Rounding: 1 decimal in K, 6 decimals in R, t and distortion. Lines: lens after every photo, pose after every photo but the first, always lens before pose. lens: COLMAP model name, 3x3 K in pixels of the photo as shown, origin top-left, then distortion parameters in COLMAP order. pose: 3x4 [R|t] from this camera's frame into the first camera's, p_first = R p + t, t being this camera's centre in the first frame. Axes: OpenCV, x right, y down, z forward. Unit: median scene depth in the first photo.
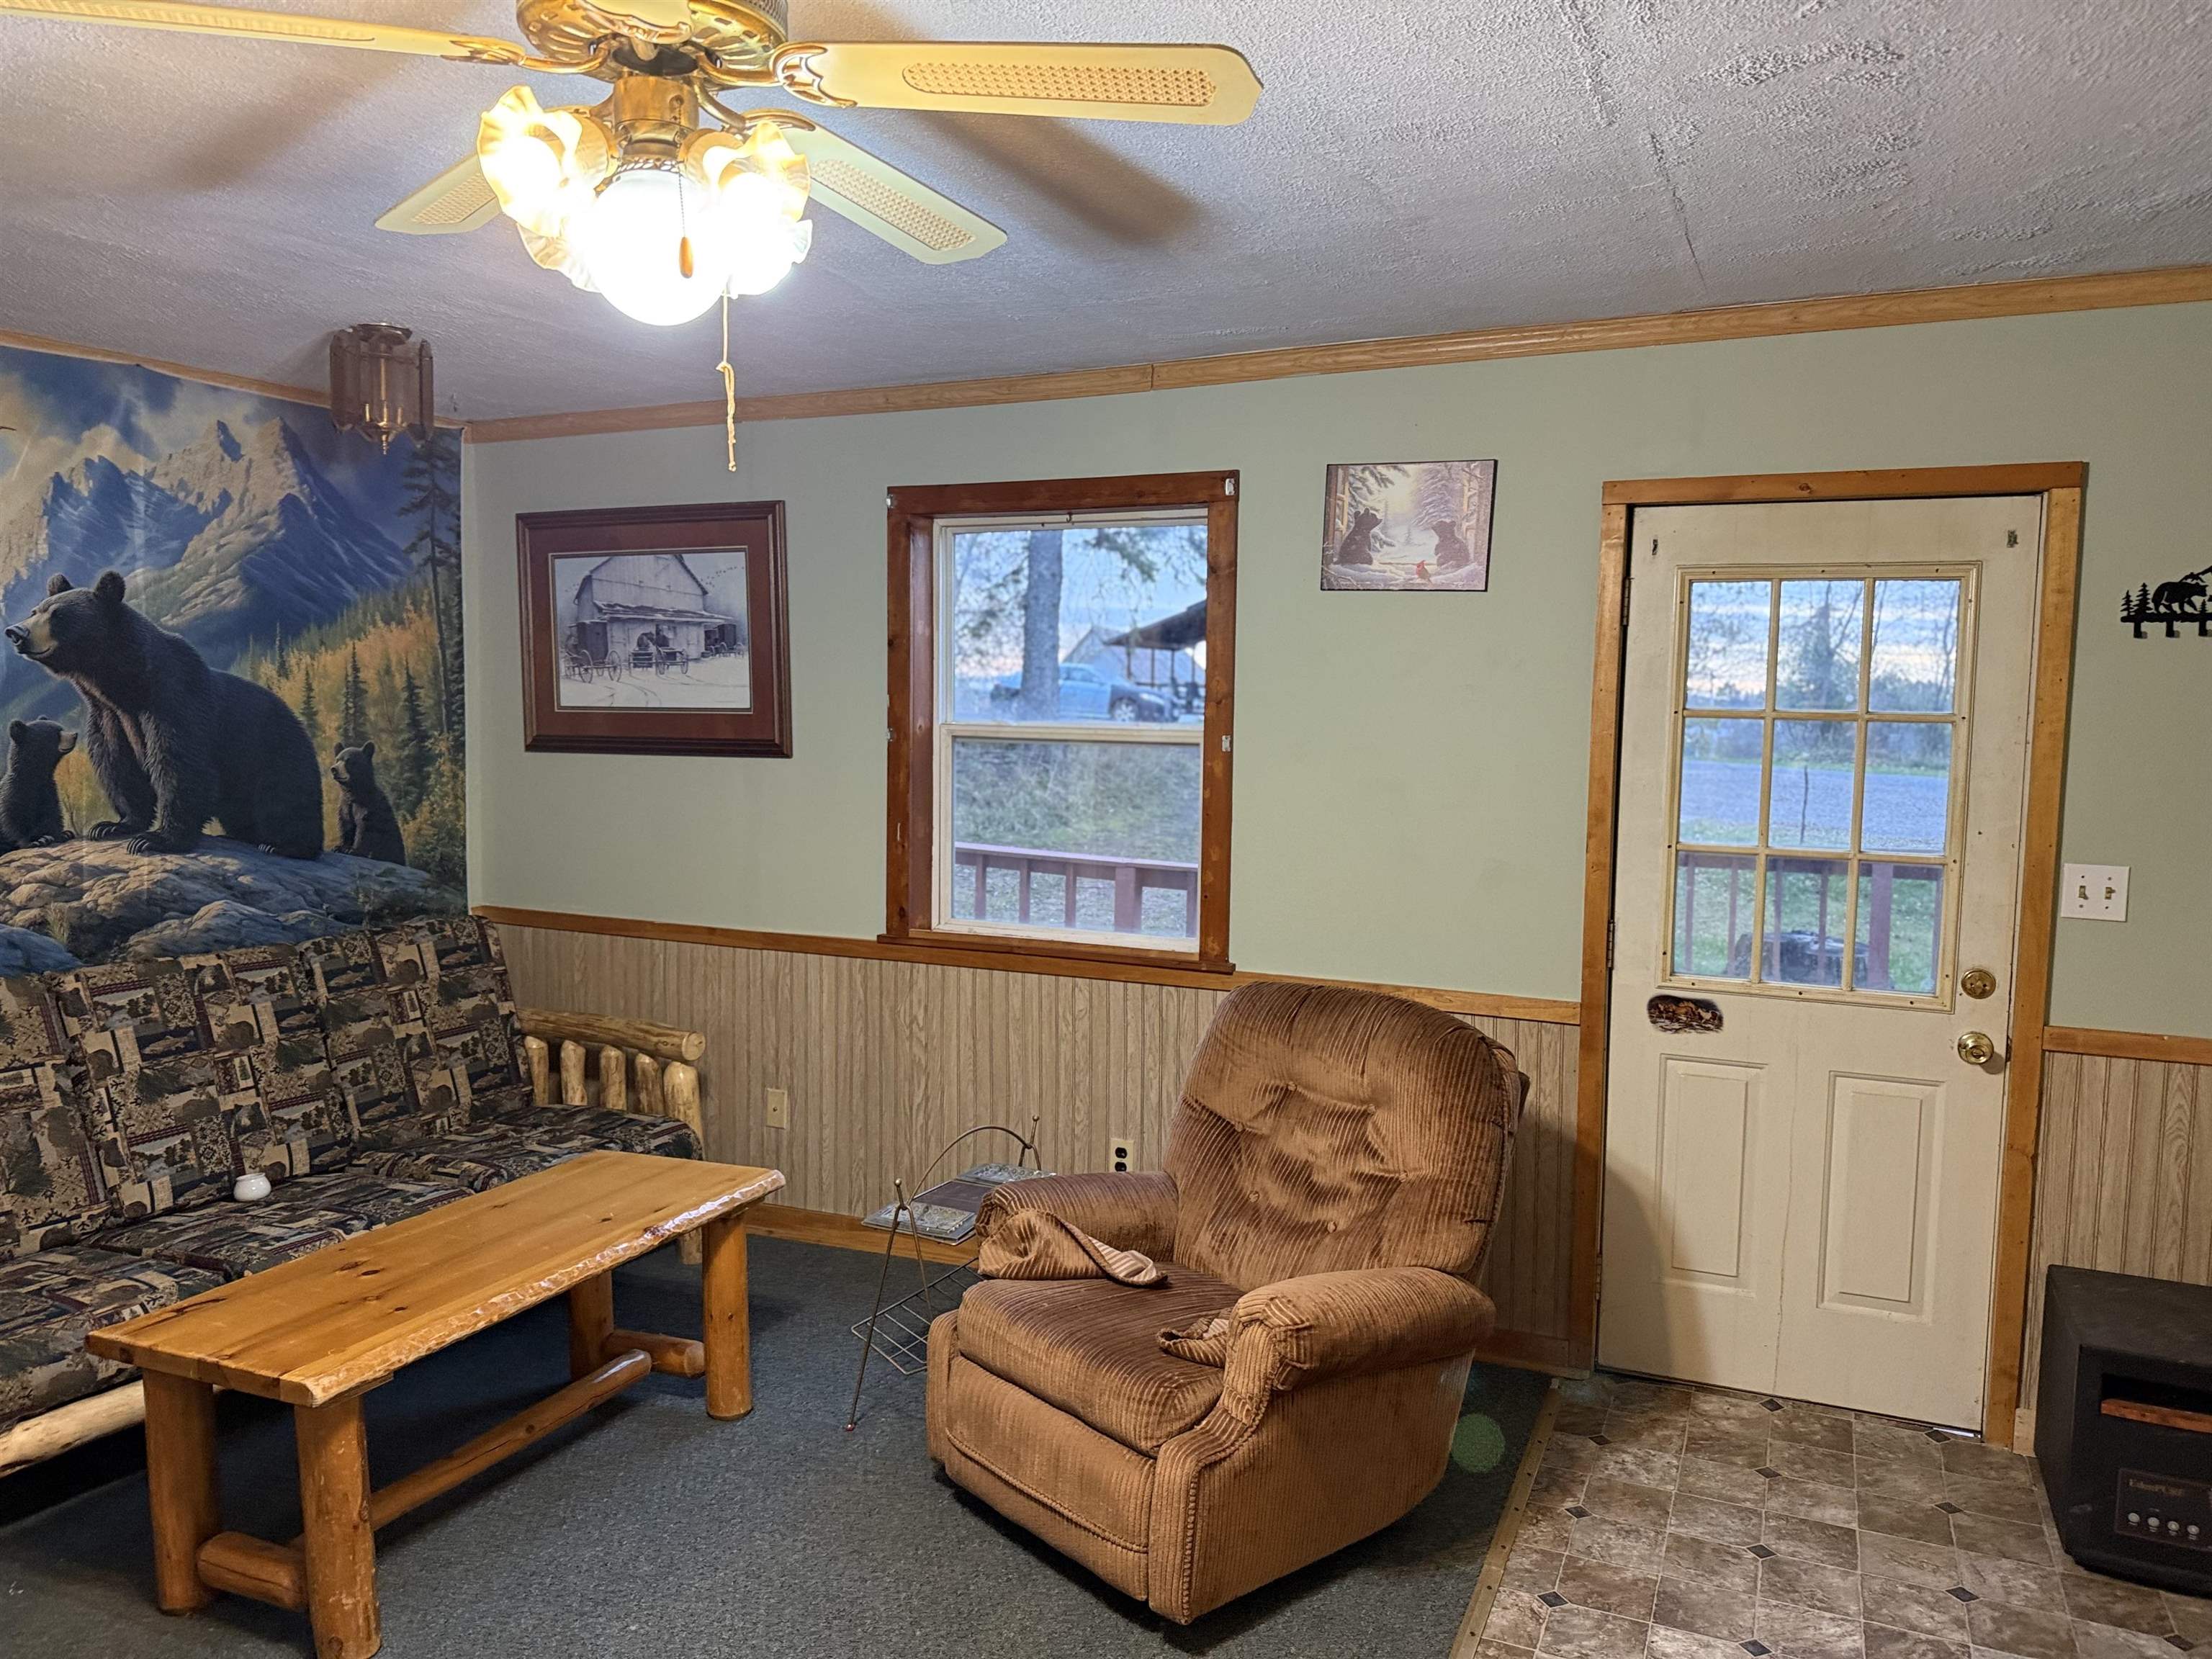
lens RADIAL K [[1544.8, 0, 1104.9], [0, 1544.8, 812.4], [0, 0, 1]] dist [0.087410, -0.106486]
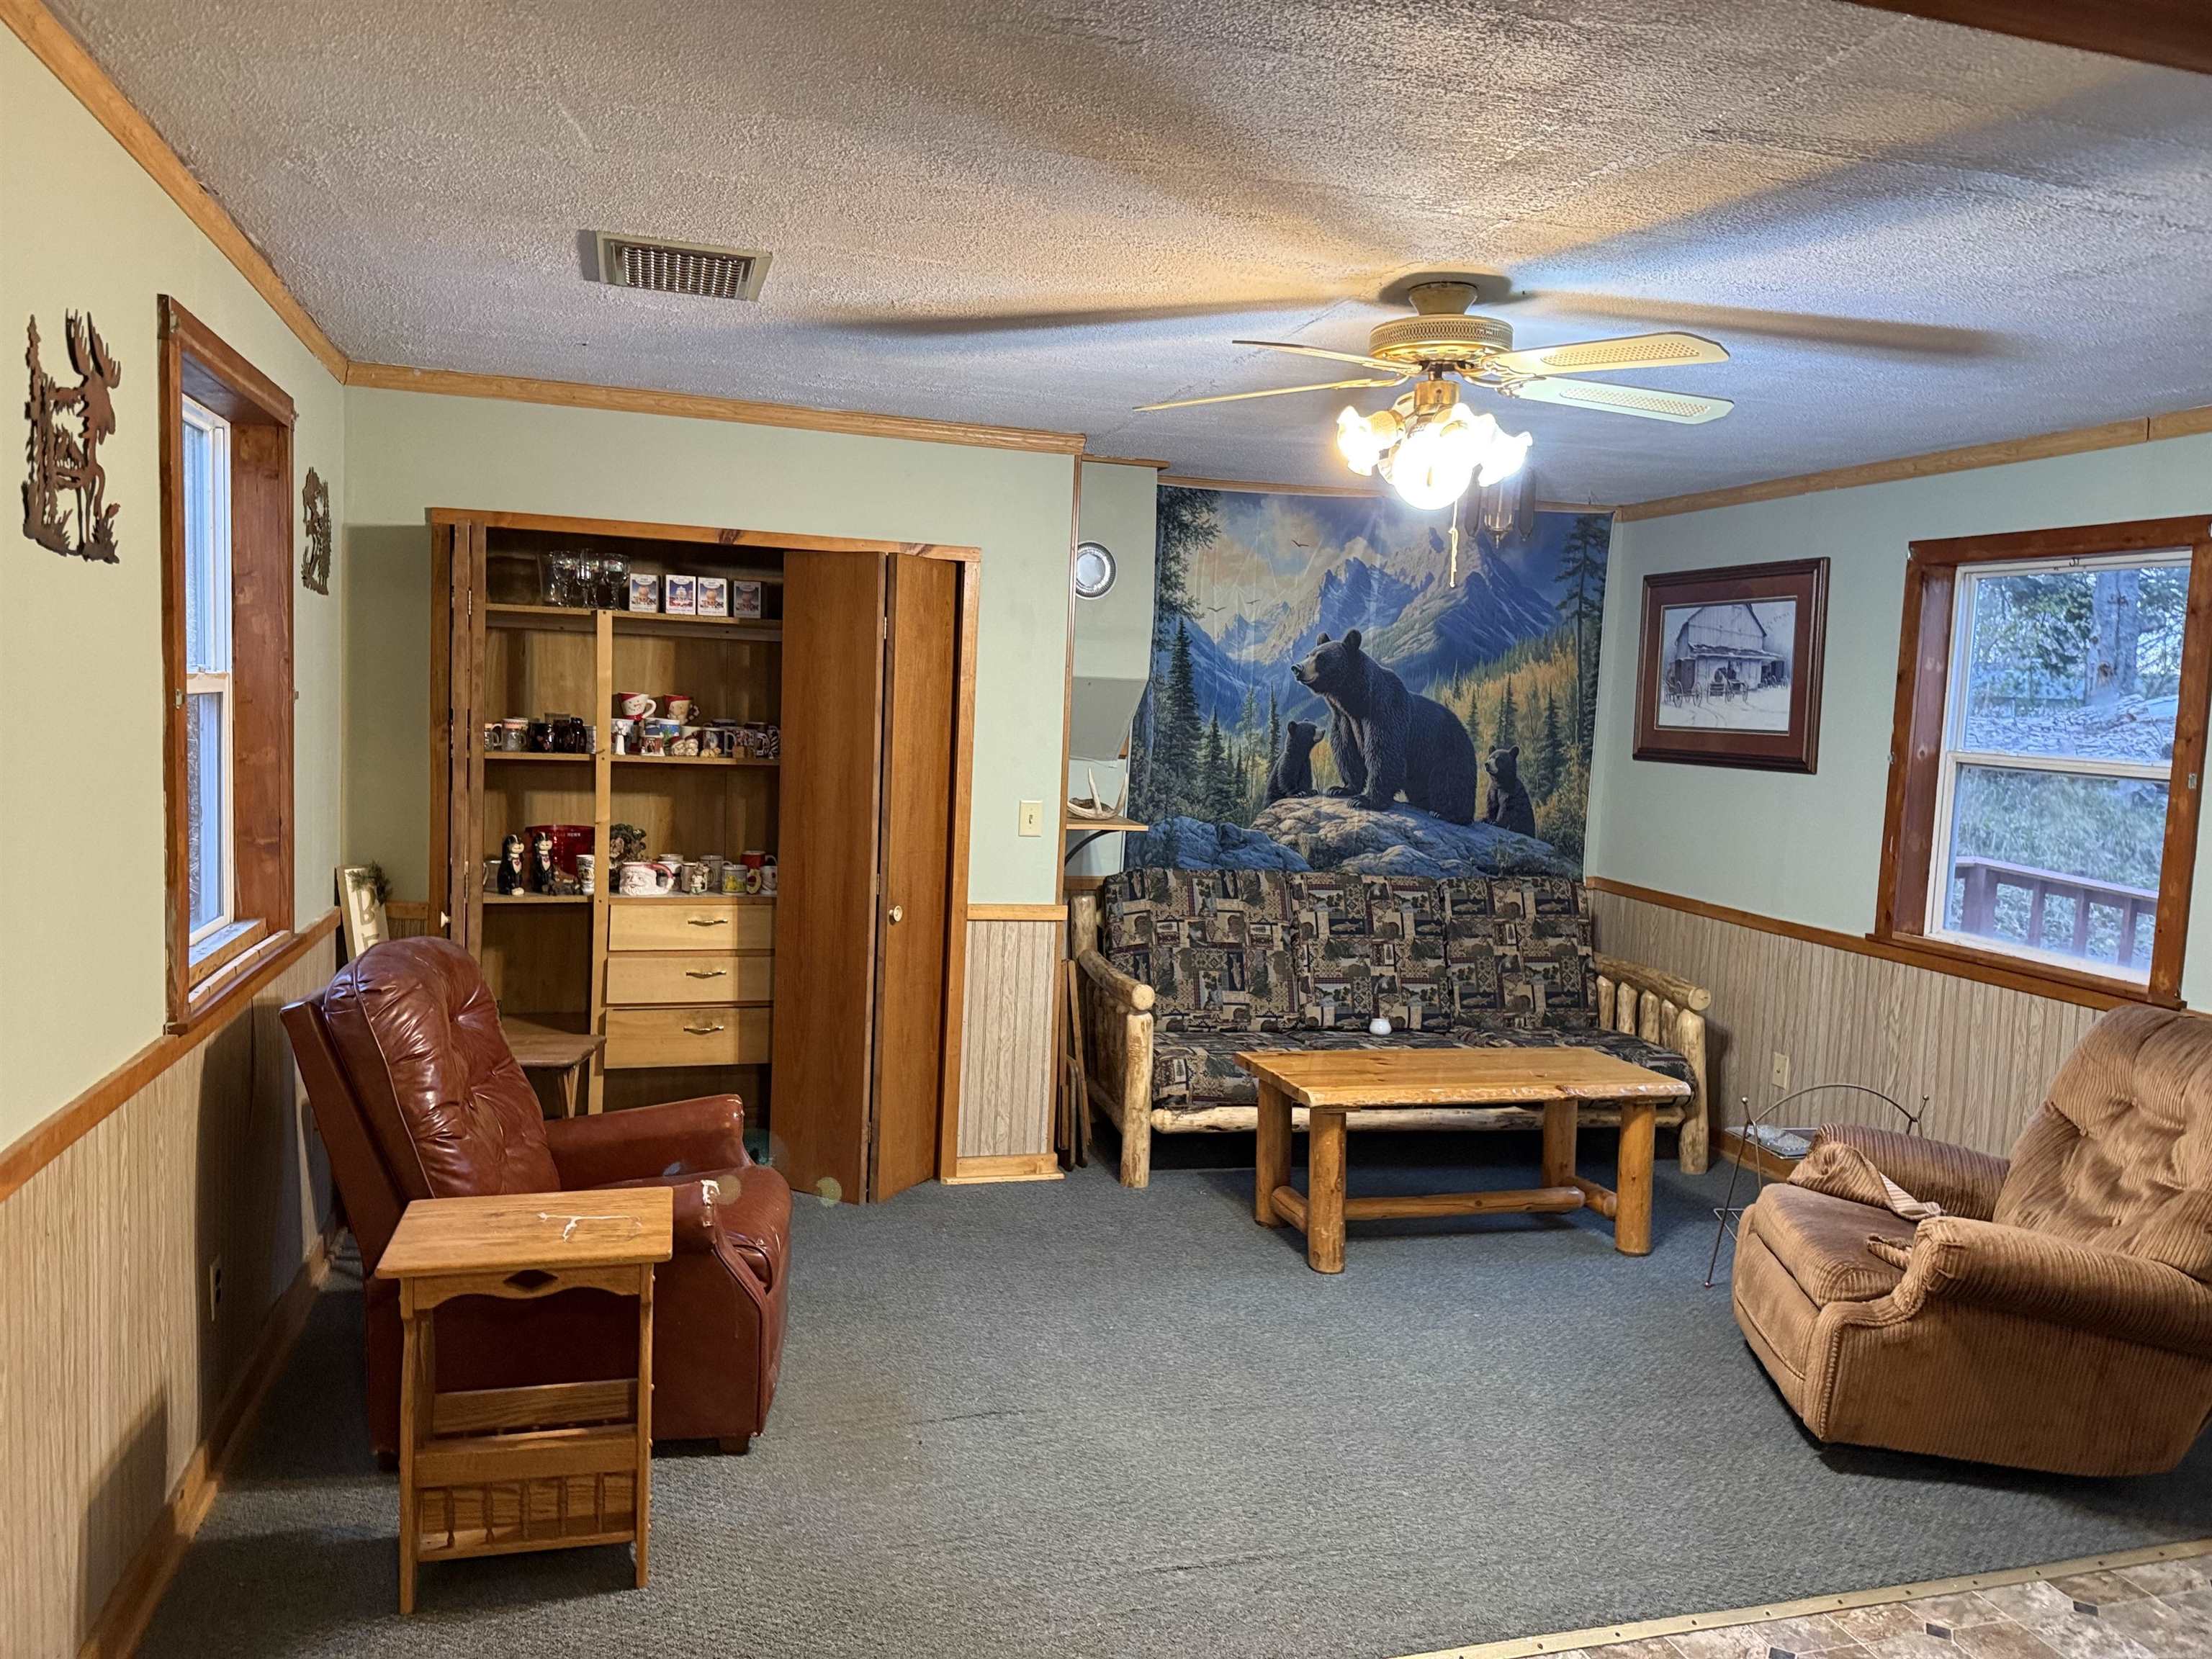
lens RADIAL K [[1544.8, 0, 1104.9], [0, 1544.8, 812.4], [0, 0, 1]] dist [0.087410, -0.106486]
pose [[0.659216, 0.078738, -0.747820, 0.359425], [-0.091004, 0.995547, 0.024600, 0.014027], [0.746426, 0.051838, 0.663446, -0.201872]]
